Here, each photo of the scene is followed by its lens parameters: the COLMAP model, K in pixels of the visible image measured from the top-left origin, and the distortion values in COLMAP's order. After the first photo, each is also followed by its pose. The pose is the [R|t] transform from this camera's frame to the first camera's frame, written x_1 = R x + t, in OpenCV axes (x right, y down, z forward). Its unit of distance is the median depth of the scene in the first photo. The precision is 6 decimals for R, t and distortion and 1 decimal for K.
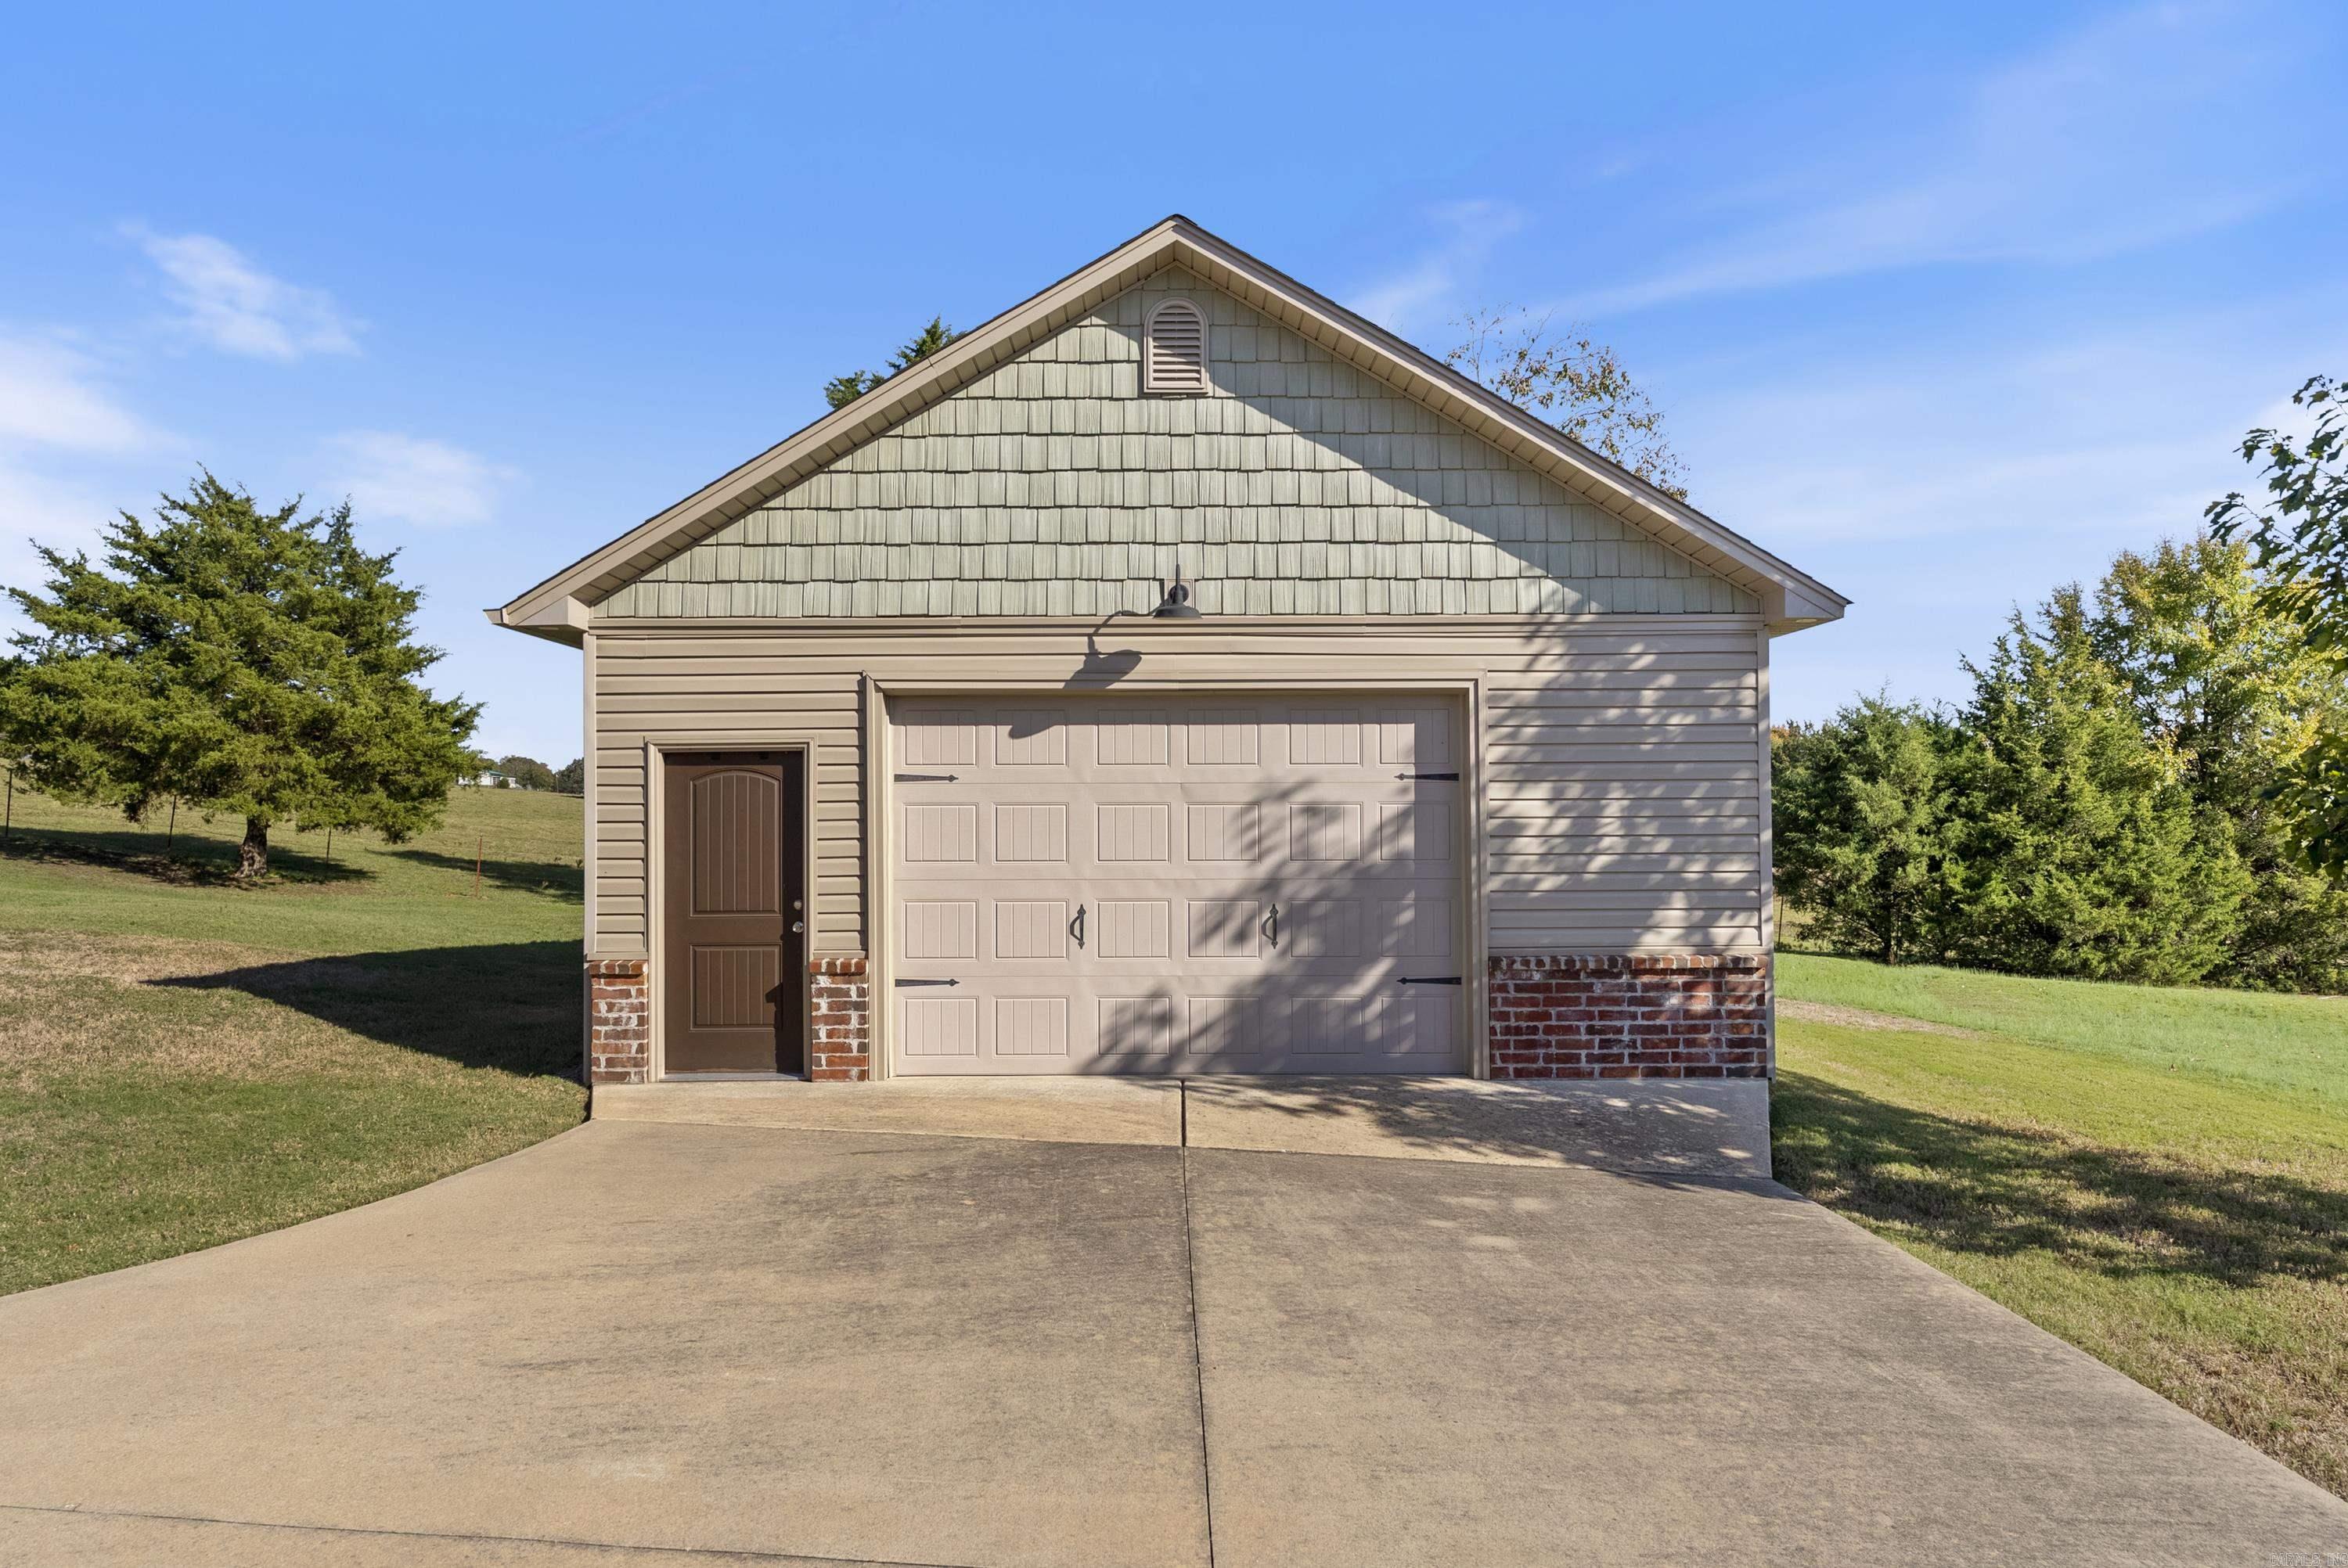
lens RADIAL K [[1454.5, 0, 1173.9], [0, 1454.5, 818.7], [0, 0, 1]] dist [-0.002491, -0.000567]
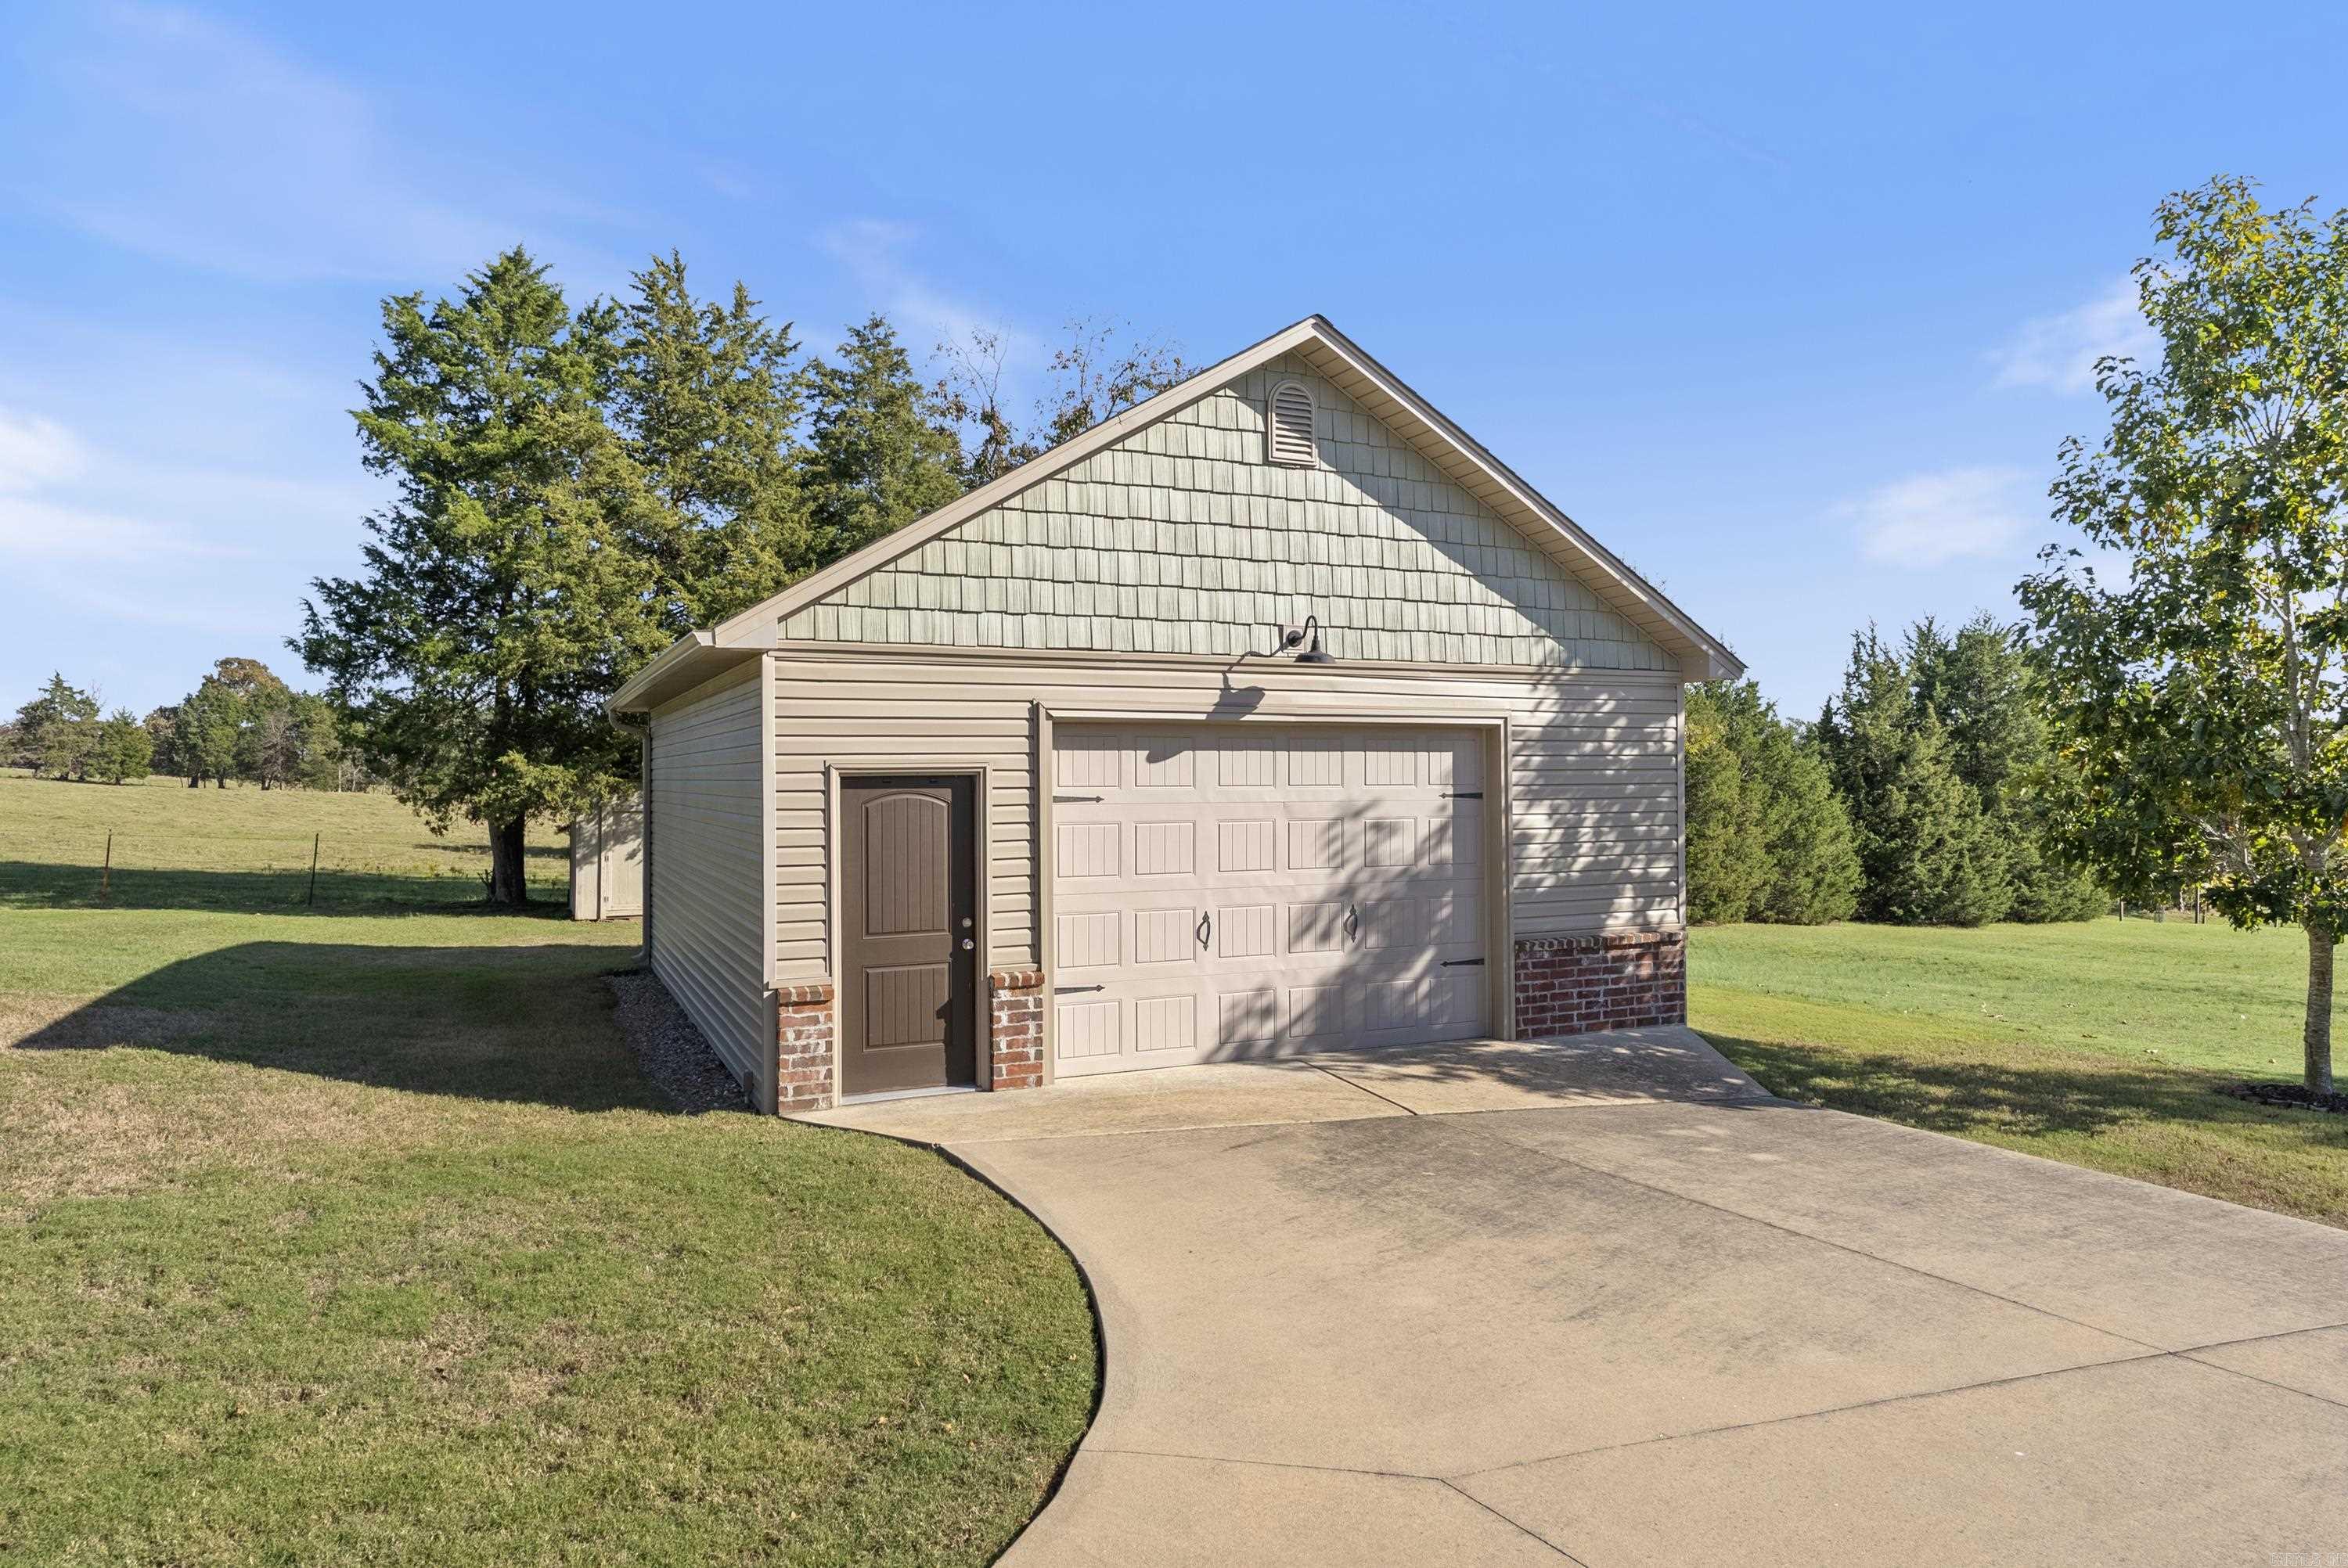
lens RADIAL K [[1472.6, 0, 1174.0], [0, 1472.6, 784.0], [0, 0, 1]] dist [-0.002462, -0.000588]
pose [[0.904202, -0.002019, 0.427099, -0.579820], [-0.000254, 0.999986, 0.005265, -0.045819], [-0.427104, -0.004869, 0.904189, -0.012463]]
